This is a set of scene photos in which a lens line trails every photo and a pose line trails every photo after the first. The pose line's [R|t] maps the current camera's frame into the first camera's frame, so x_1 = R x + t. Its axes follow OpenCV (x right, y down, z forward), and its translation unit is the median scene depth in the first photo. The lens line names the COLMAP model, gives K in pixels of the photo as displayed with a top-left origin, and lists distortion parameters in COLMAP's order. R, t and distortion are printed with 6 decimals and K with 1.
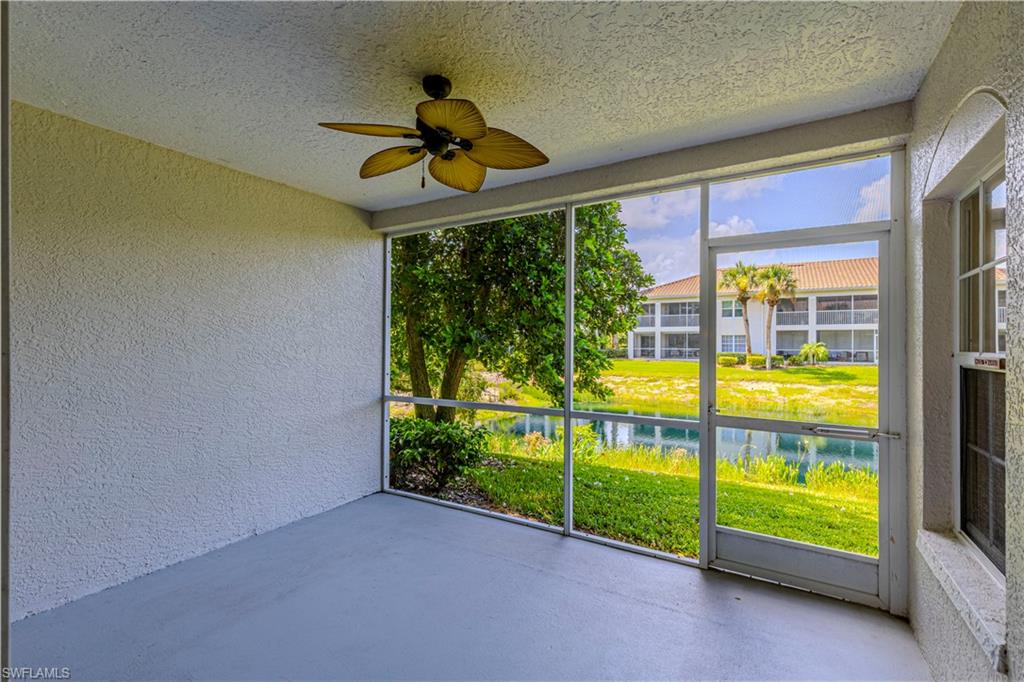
lens RADIAL K [[458.9, 0, 518.2], [0, 458.9, 343.0], [0, 0, 1]] dist [0.015042, -0.001776]
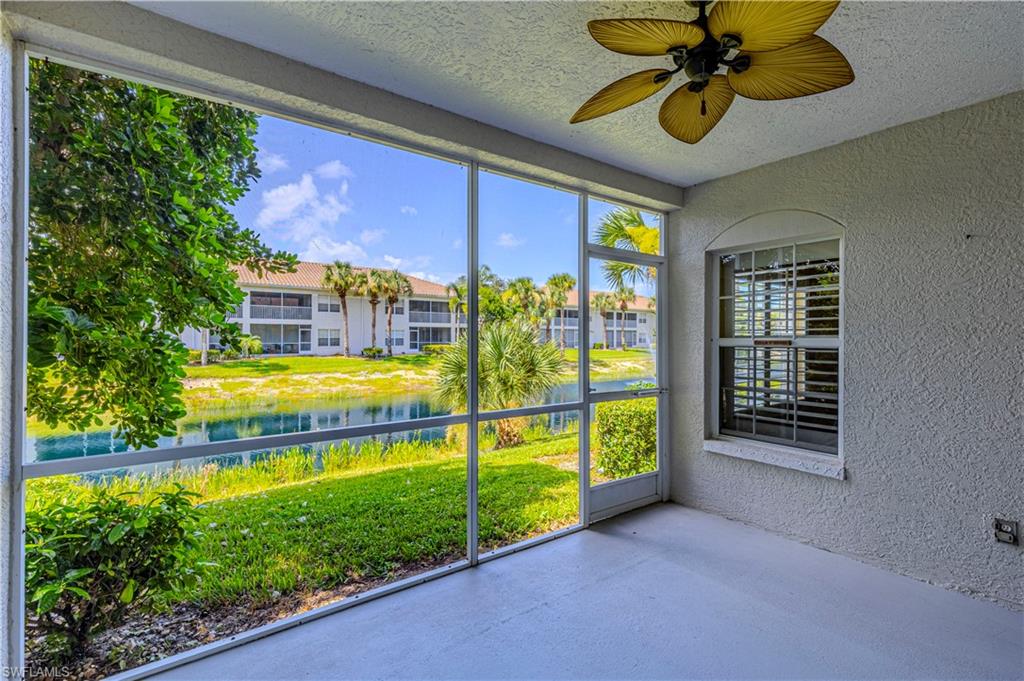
lens RADIAL K [[458.9, 0, 515.1], [0, 458.9, 337.5], [0, 0, 1]] dist [0.015042, -0.001776]
pose [[0.390764, -0.000410, 0.920491, -0.074131], [-0.000818, 0.999999, 0.000792, 0.001330], [-0.920491, -0.001062, 0.390763, 0.072816]]
